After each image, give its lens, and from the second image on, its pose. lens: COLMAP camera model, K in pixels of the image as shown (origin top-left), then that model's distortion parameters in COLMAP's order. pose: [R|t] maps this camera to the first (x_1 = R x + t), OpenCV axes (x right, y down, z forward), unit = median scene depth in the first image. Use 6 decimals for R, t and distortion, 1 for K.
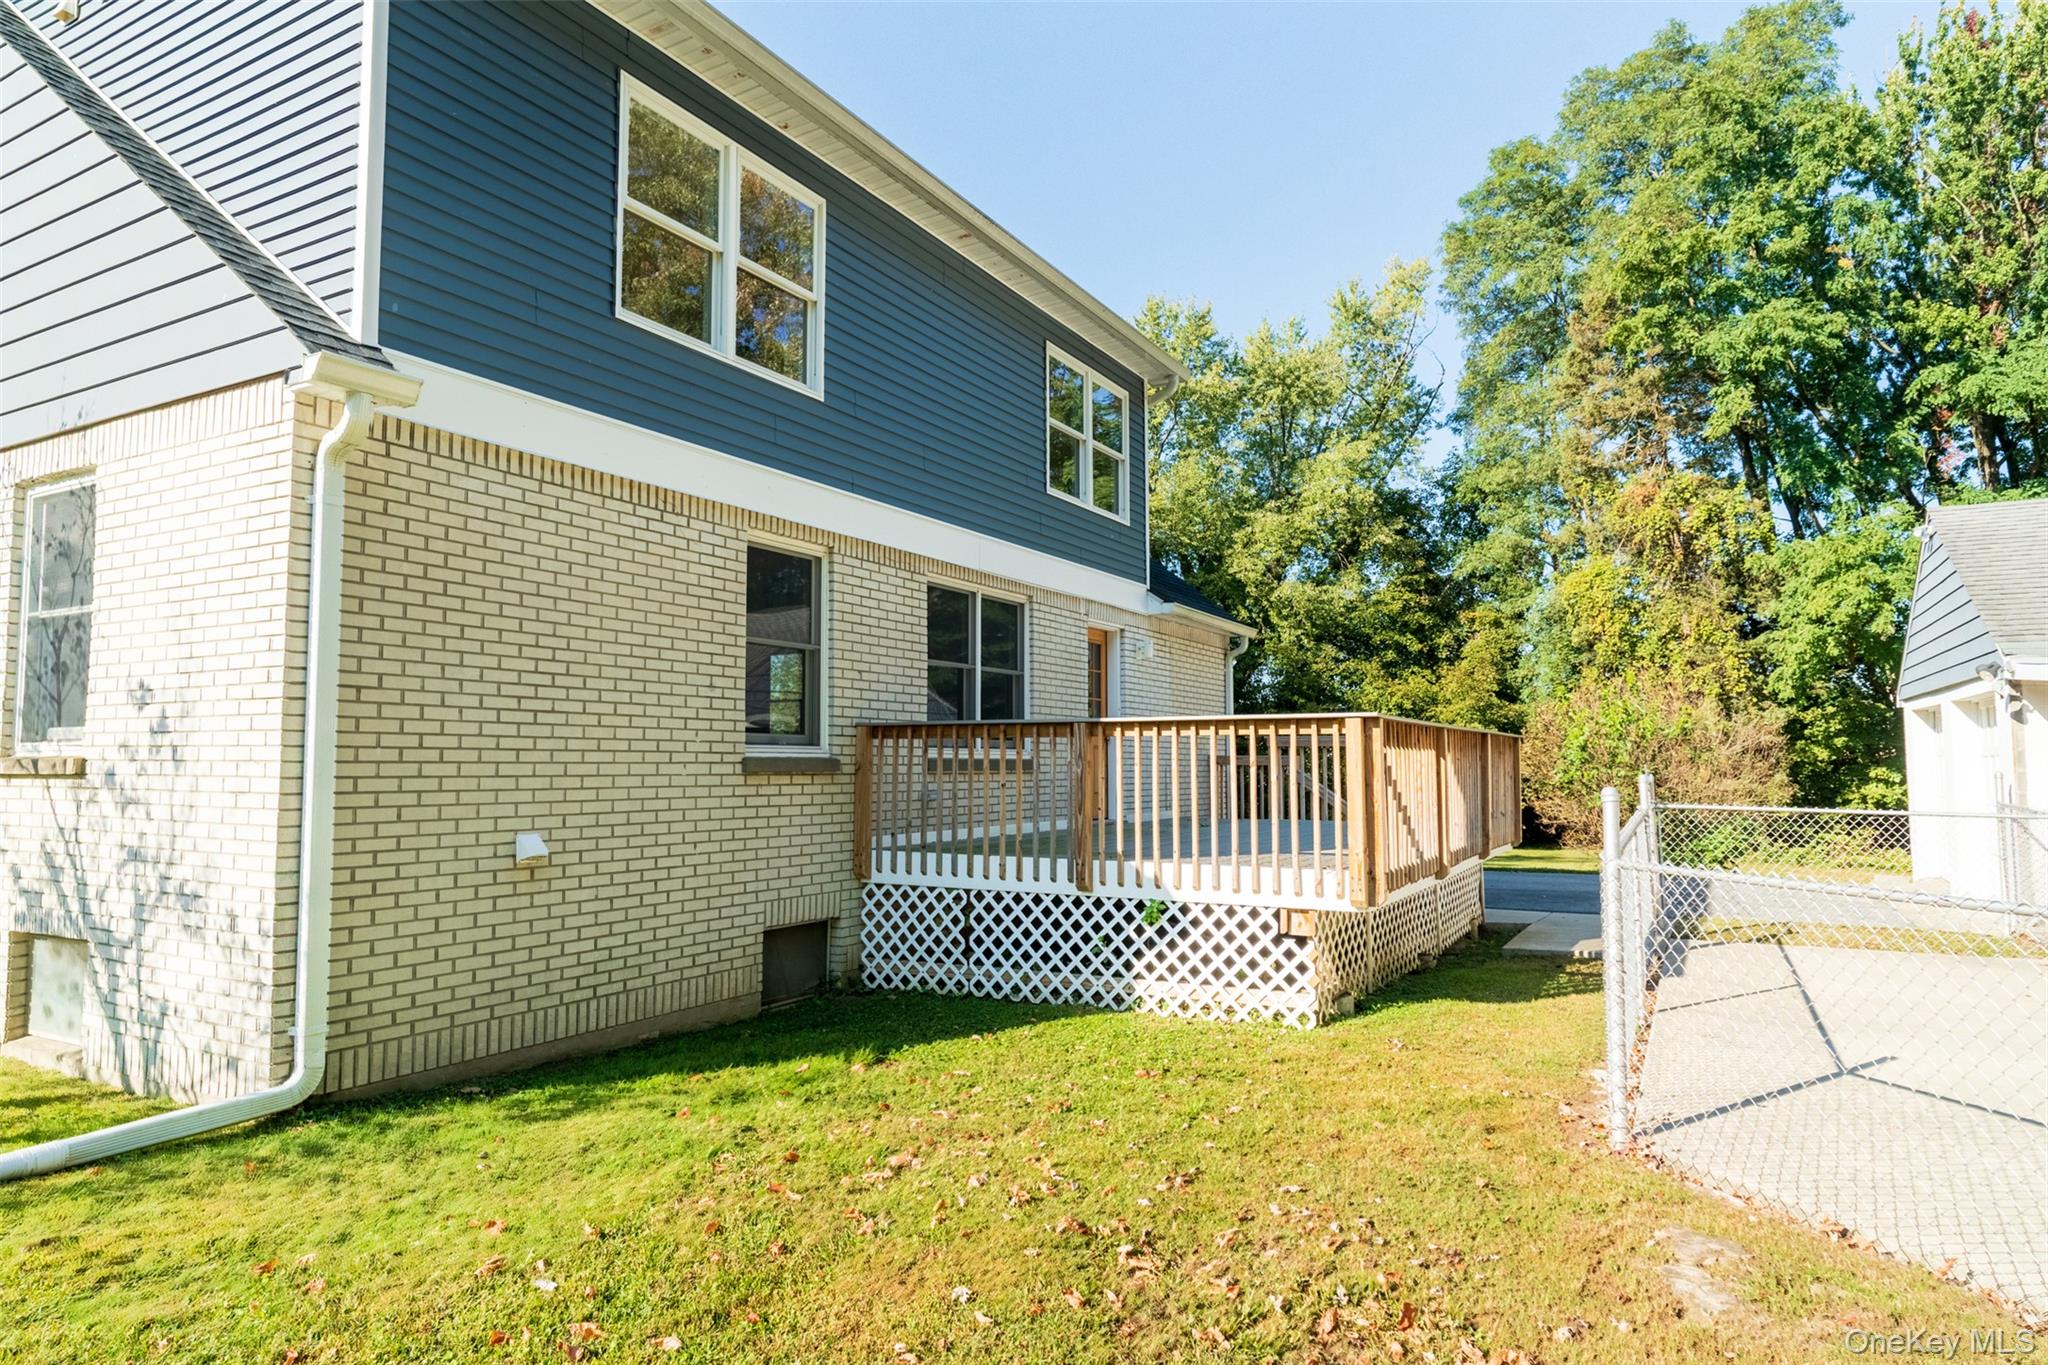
lens RADIAL K [[1194.0, 0, 1010.3], [0, 1194.0, 675.8], [0, 0, 1]] dist [-0.007332, 0.007989]
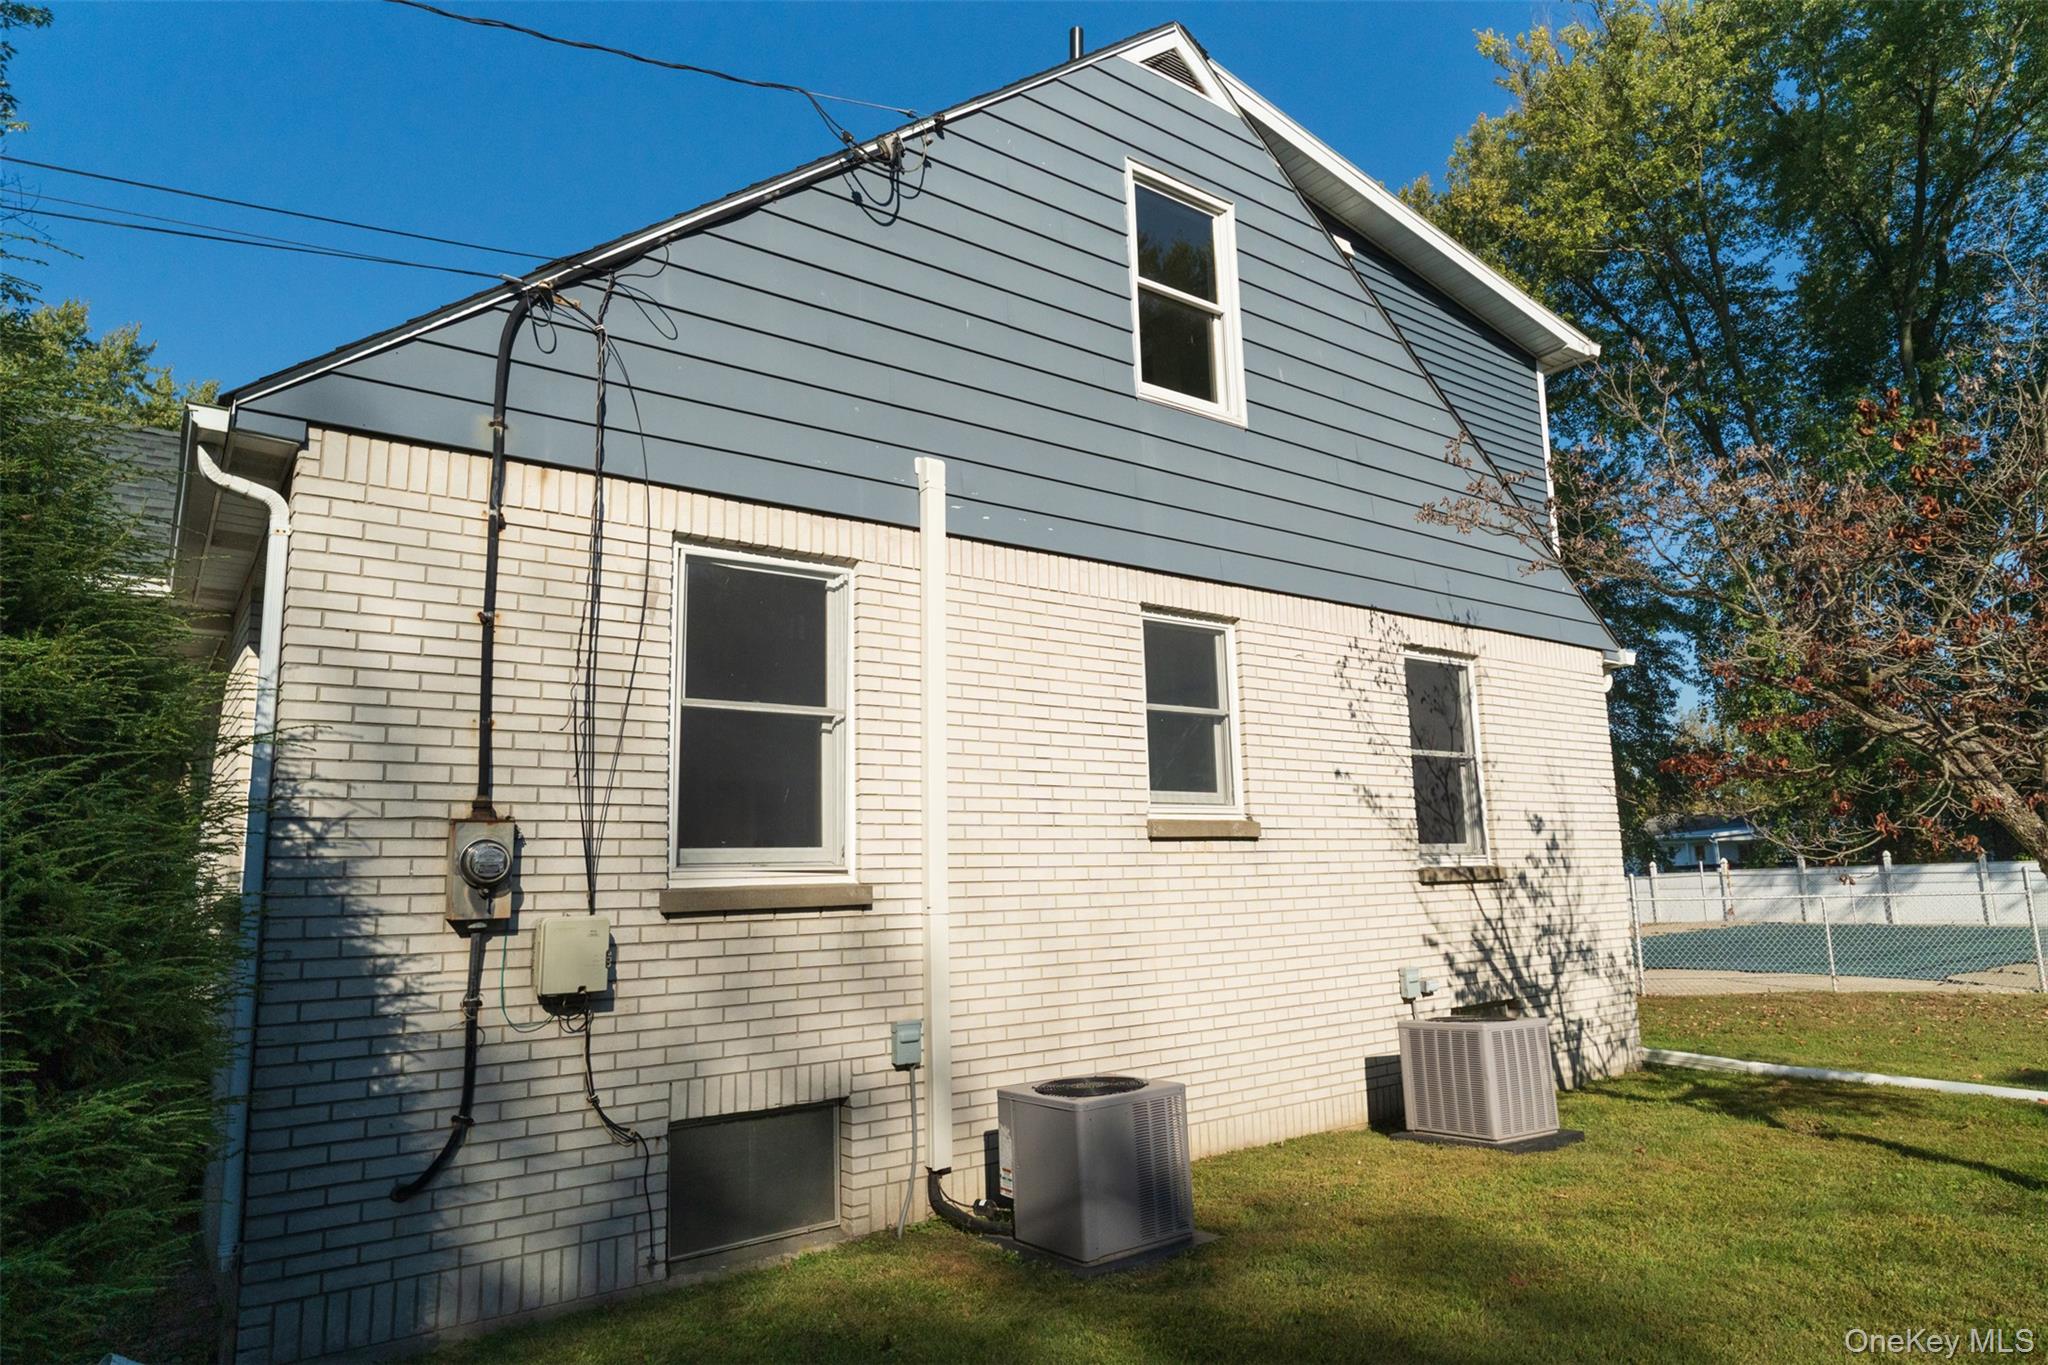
lens RADIAL K [[1194.0, 0, 1023.7], [0, 1194.0, 683.3], [0, 0, 1]] dist [-0.007332, 0.007989]
pose [[0.405834, 0.142218, 0.902814, -1.762450], [-0.039022, 0.989614, -0.138351, 0.055005], [-0.913113, 0.020918, 0.407169, 0.719138]]
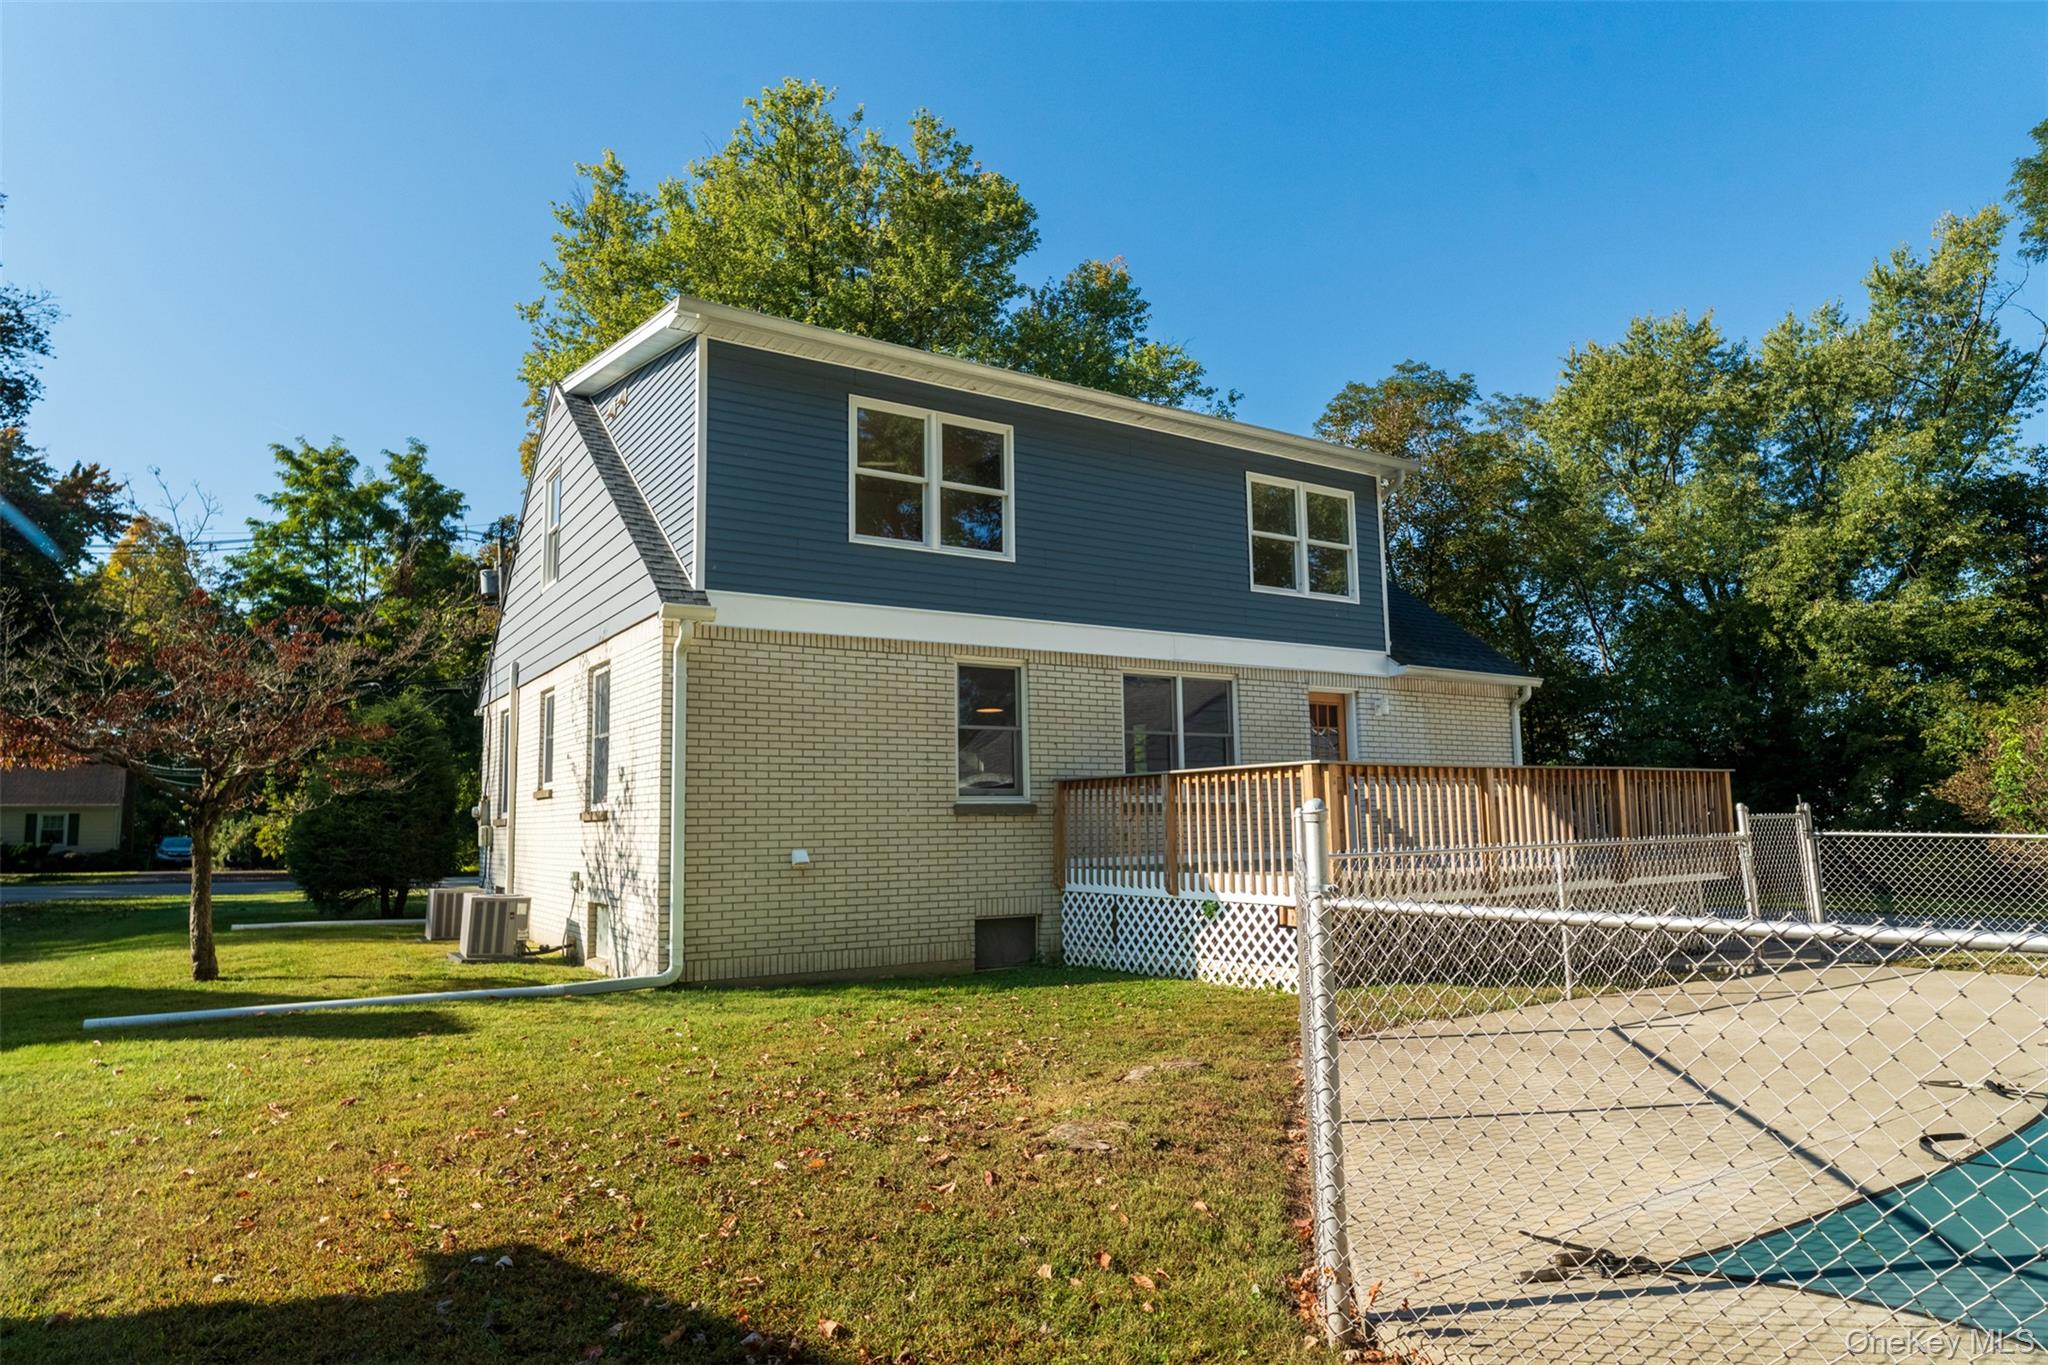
lens RADIAL K [[1194.0, 0, 1044.4], [0, 1194.0, 680.0], [0, 0, 1]] dist [-0.007332, 0.007989]
pose [[0.891379, -0.068819, -0.448004, 0.572019], [0.049670, 0.997285, -0.054369, -0.002160], [0.450529, 0.026211, 0.892377, -0.322989]]
